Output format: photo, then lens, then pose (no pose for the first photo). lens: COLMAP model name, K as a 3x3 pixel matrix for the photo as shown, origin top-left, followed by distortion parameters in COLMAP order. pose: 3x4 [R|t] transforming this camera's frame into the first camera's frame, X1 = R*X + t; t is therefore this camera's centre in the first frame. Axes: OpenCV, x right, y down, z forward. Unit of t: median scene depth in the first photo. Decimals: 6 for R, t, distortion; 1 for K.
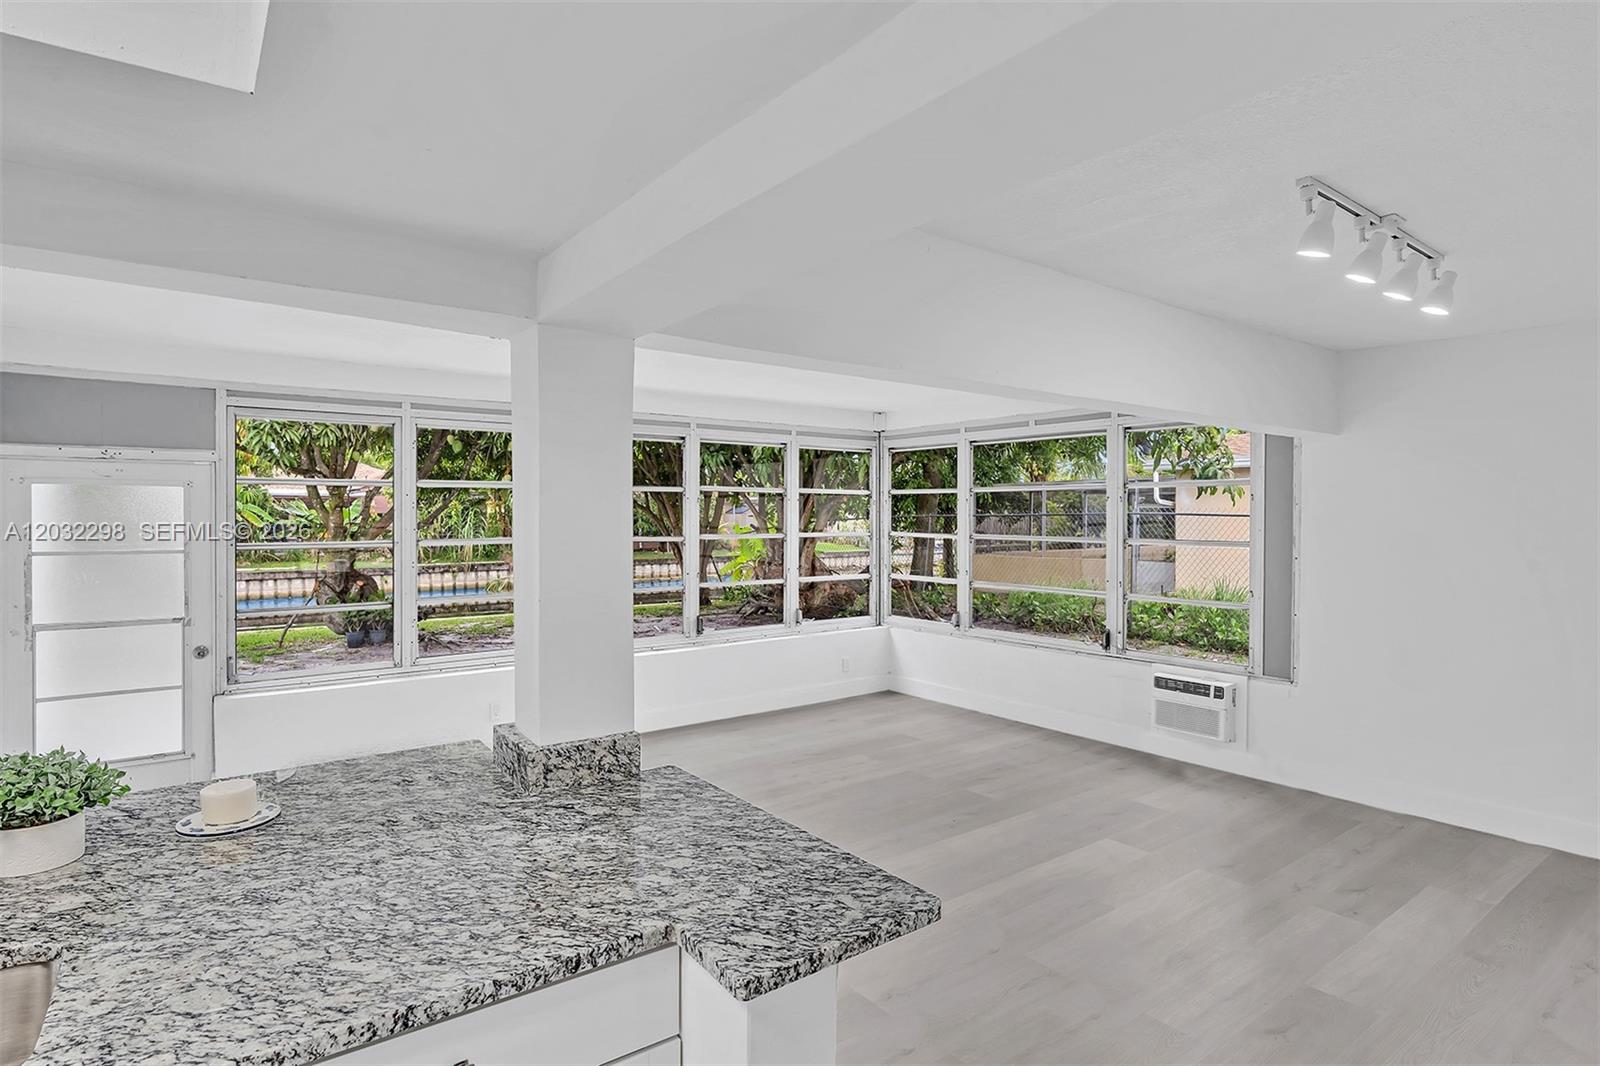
lens RADIAL K [[831.5, 0, 792.8], [0, 831.5, 526.1], [0, 0, 1]] dist [-0.014059, 0.003273]
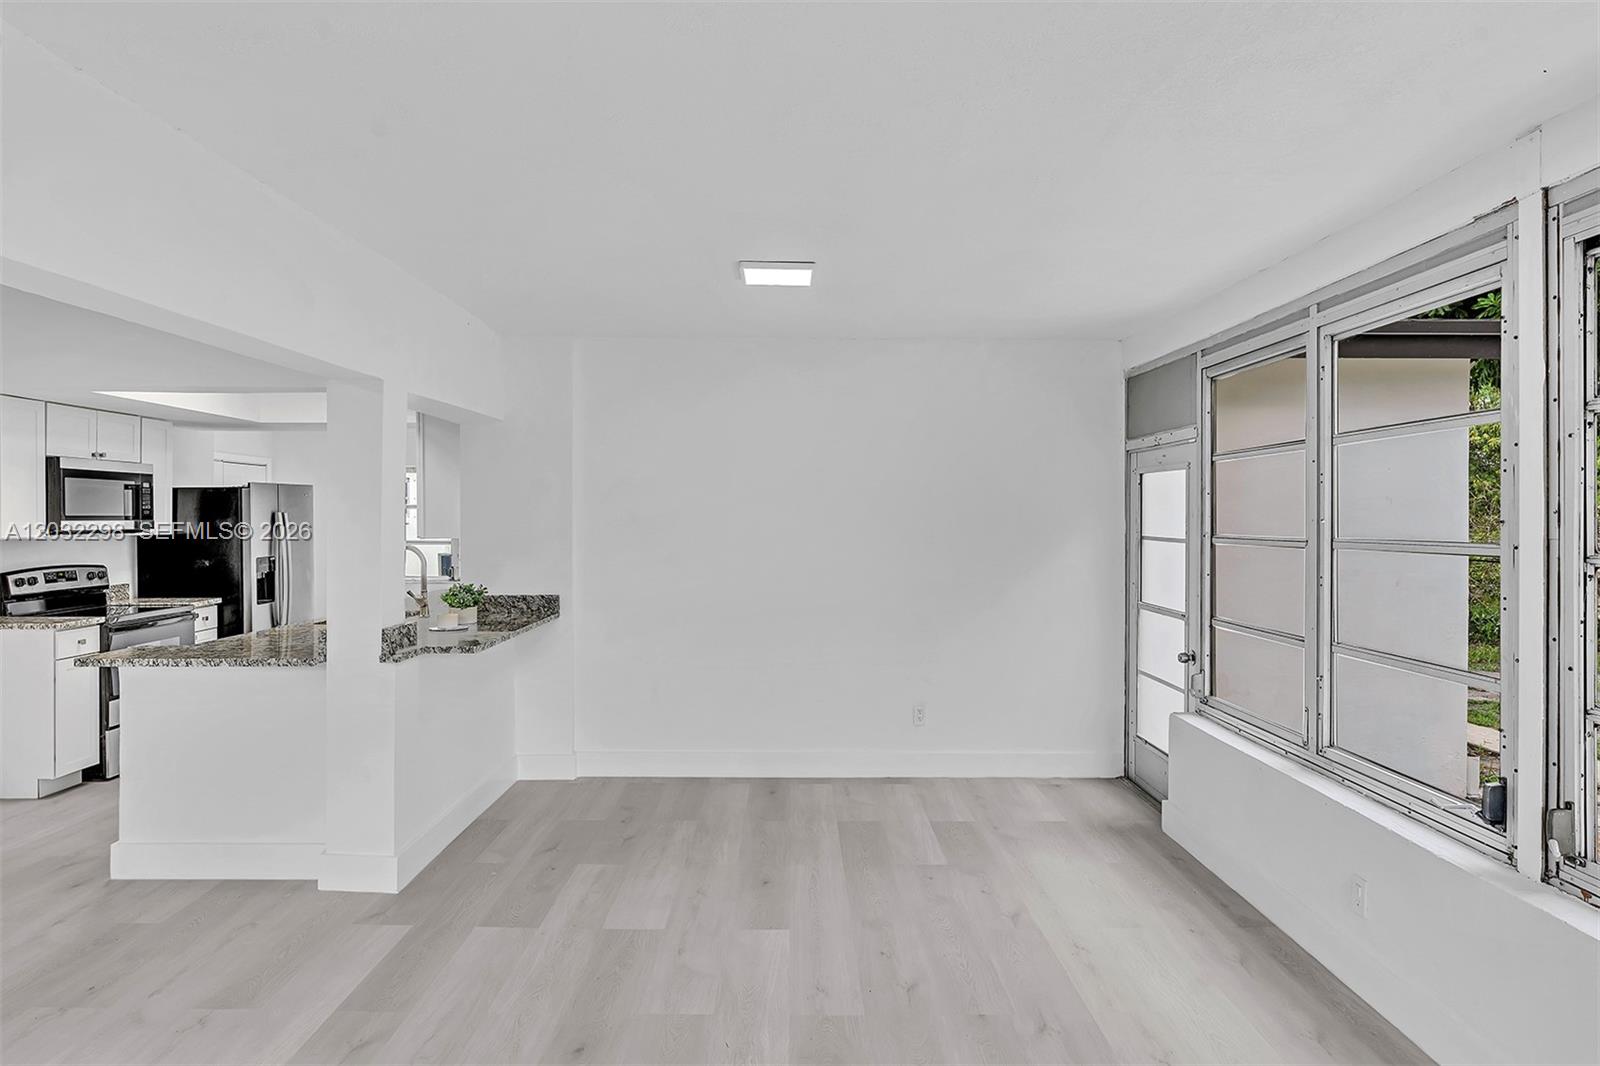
lens RADIAL K [[929.9, 0, 797.8], [0, 929.9, 521.4], [0, 0, 1]] dist [-0.017097, 0.003789]
pose [[-0.588050, 0.004134, -0.808814, 0.314872], [-0.011912, 0.999834, 0.013771, 0.000674], [0.808737, 0.017733, -0.587903, 1.222734]]
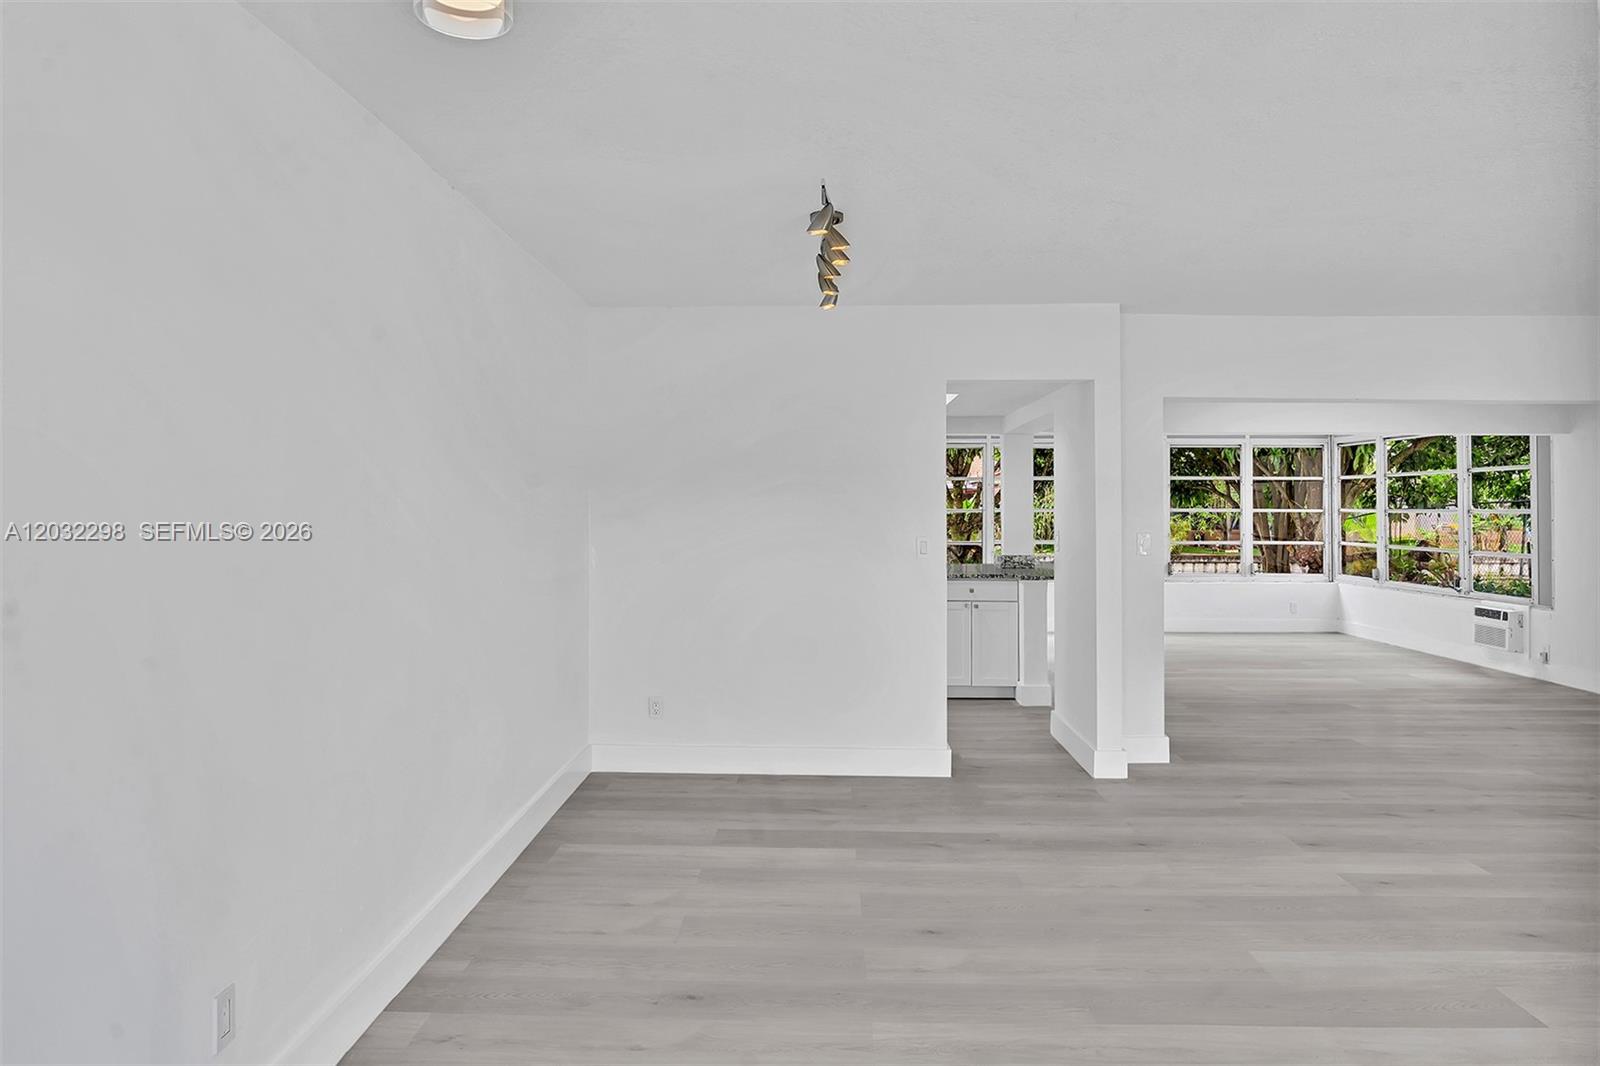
lens RADIAL K [[976.0, 0, 792.8], [0, 976.0, 493.0], [0, 0, 1]] dist [-0.012946, -0.004119]
pose [[0.780383, -0.009694, -0.625227, 0.642623], [-0.009394, 0.999585, -0.027224, 0.050493], [0.625231, 0.027118, 0.779968, -1.131456]]
